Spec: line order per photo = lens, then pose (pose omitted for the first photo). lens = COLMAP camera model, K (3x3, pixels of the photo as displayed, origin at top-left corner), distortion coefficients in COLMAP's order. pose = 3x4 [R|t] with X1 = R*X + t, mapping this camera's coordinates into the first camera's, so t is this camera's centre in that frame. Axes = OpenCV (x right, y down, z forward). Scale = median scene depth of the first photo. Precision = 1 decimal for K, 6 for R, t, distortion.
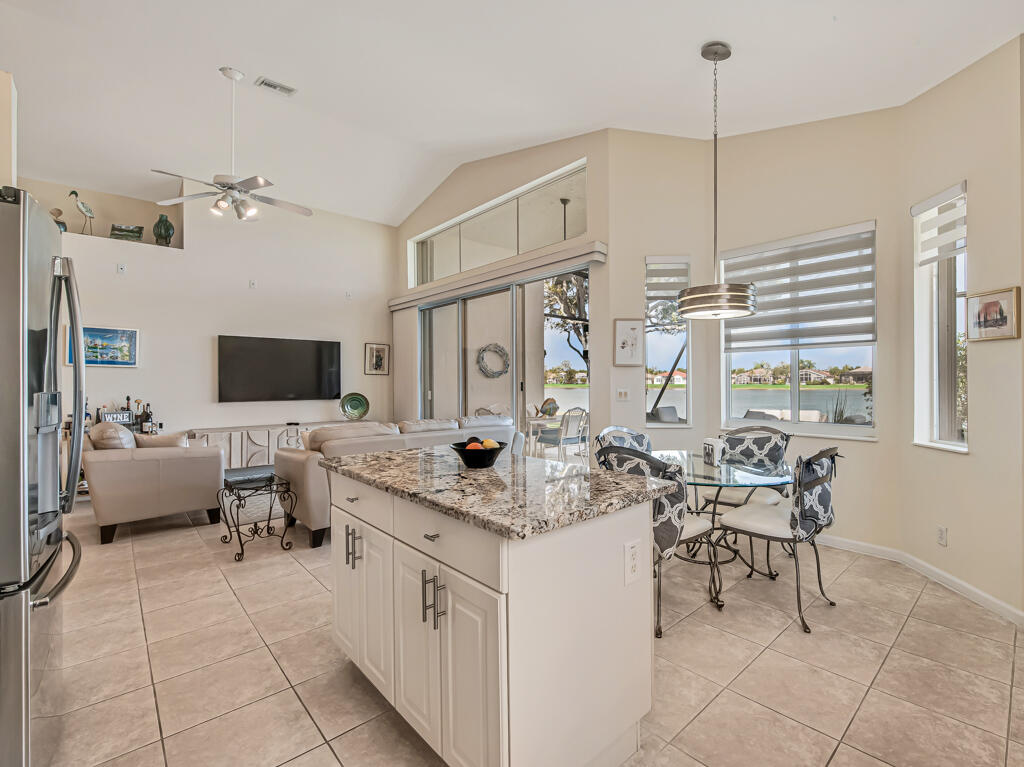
lens RADIAL K [[466.5, 0, 547.7], [0, 466.5, 382.3], [0, 0, 1]] dist [-0.014807, -0.001200]
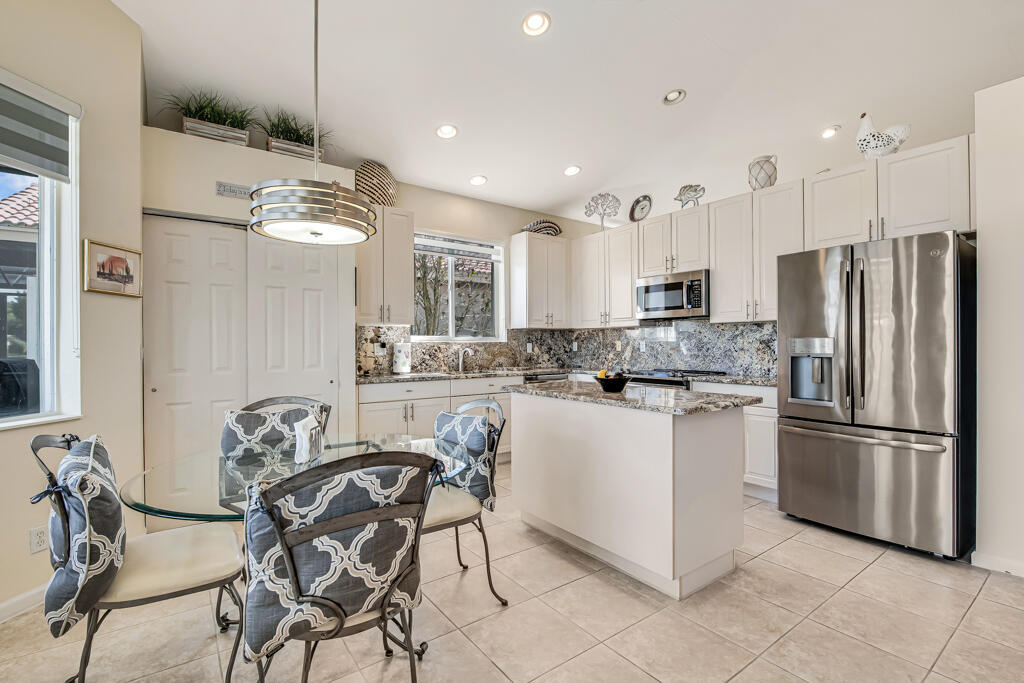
lens RADIAL K [[461.1, 0, 514.8], [0, 461.1, 344.1], [0, 0, 1]] dist [-0.012481, -0.001360]
pose [[-0.992029, 0.007790, 0.125769, -0.011097], [0.007975, 0.999968, 0.000964, 0.015553], [-0.125757, 0.001960, -0.992059, 1.388696]]
